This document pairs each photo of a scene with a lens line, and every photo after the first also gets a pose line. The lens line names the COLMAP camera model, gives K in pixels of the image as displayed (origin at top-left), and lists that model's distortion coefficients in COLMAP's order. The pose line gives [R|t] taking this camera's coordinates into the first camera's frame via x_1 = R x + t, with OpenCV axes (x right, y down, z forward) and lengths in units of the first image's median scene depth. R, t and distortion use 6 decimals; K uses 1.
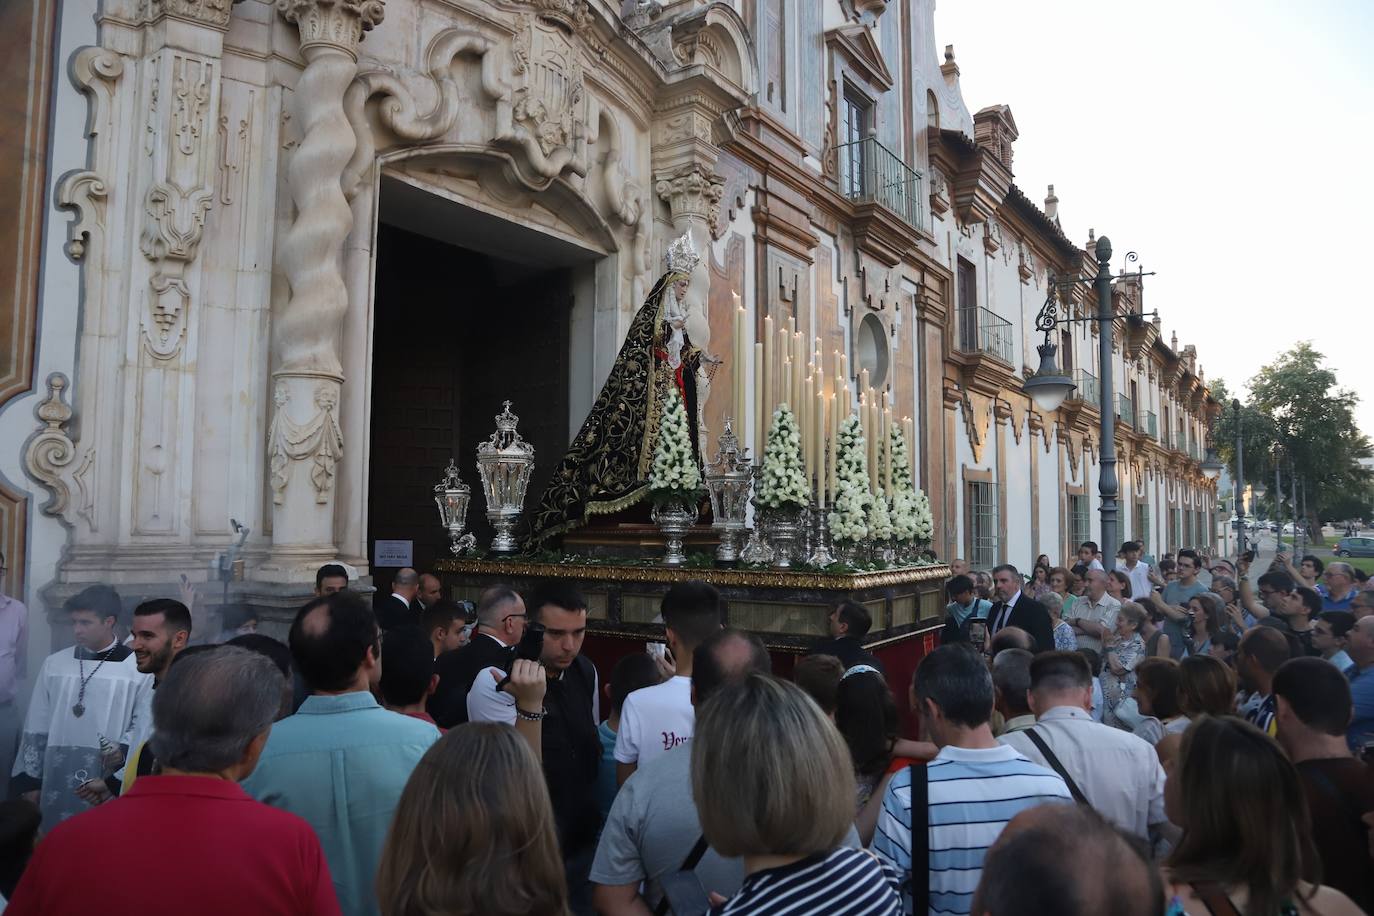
lens RADIAL K [[975.6, 0, 743.7], [0, 975.6, 465.1], [0, 0, 1]] dist [-0.110678, 0.045136]
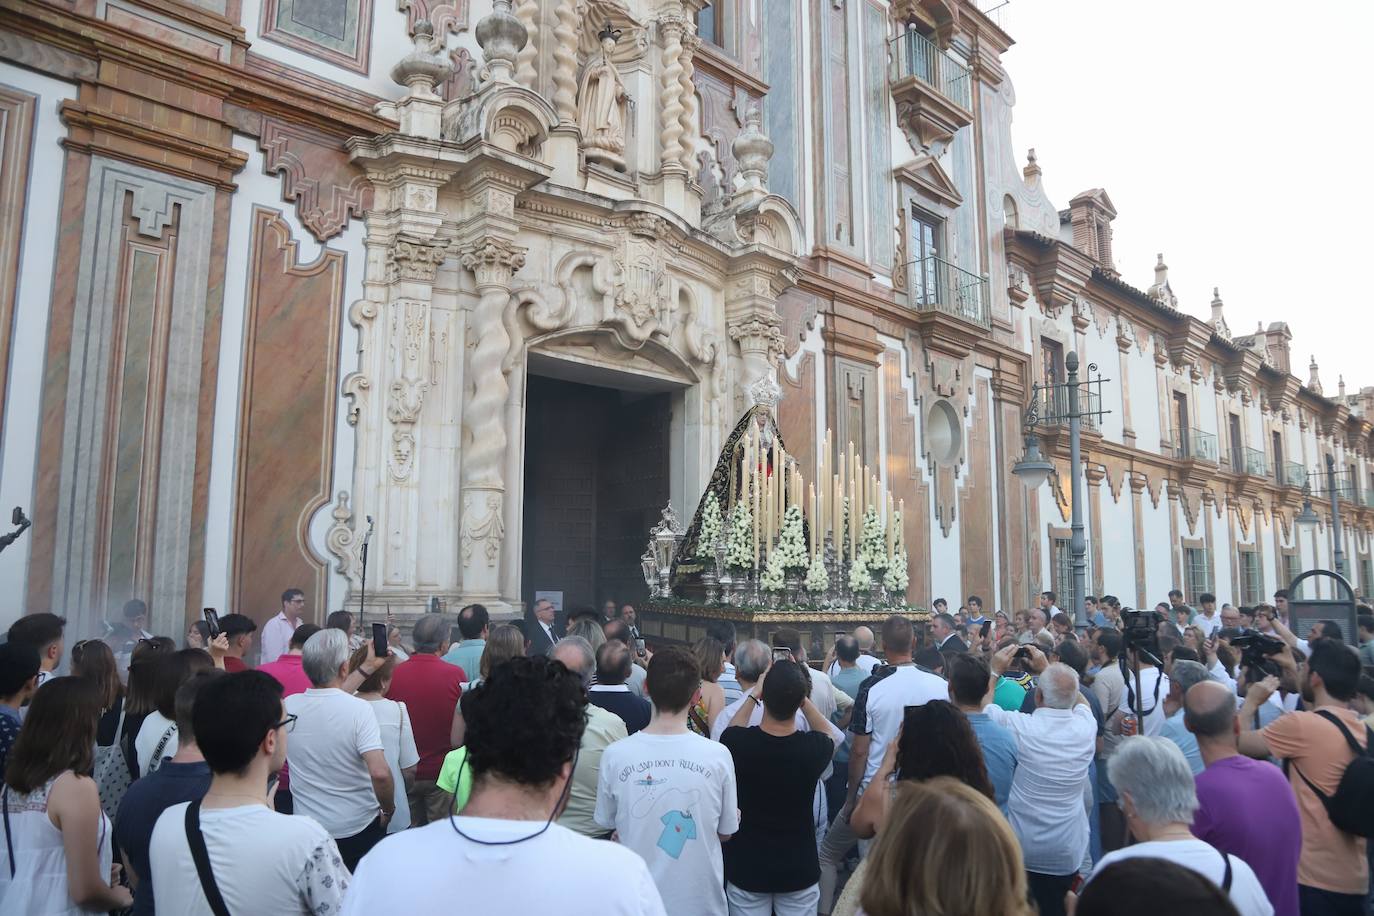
lens RADIAL K [[975.6, 0, 724.3], [0, 975.6, 455.8], [0, 0, 1]] dist [-0.110678, 0.045136]
pose [[0.978404, -0.025303, -0.205148, 0.220424], [0.012065, 0.997778, -0.065523, -0.026340], [0.206350, 0.061633, 0.976535, -0.409821]]
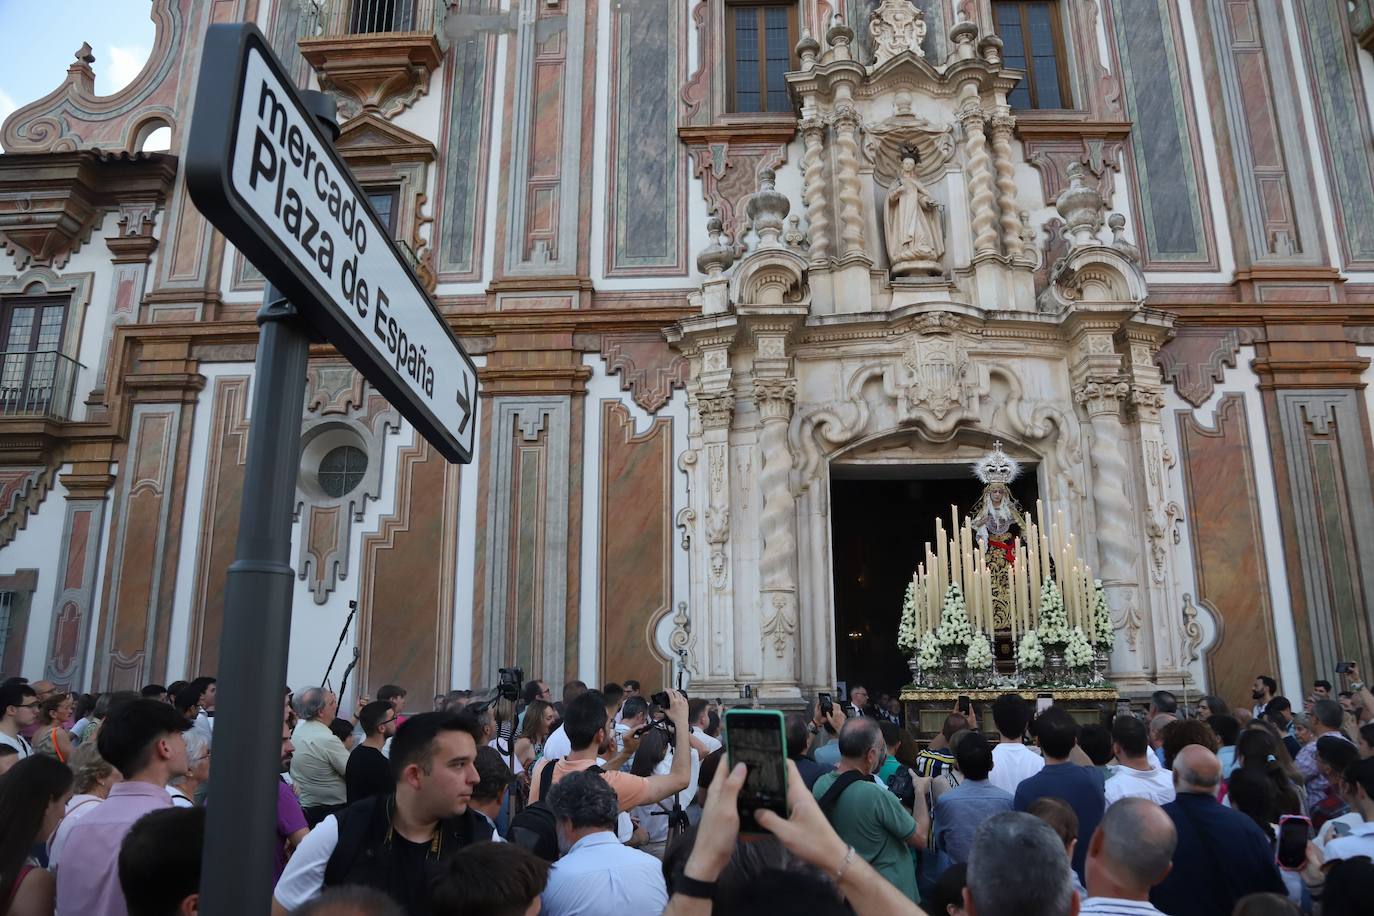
lens RADIAL K [[975.6, 0, 690.0], [0, 975.6, 452.2], [0, 0, 1]] dist [-0.110678, 0.045136]
pose [[0.502167, -0.209113, -0.839107, 0.870978], [0.060854, 0.976462, -0.206925, 0.022342], [0.862627, 0.052848, 0.503073, -0.113957]]
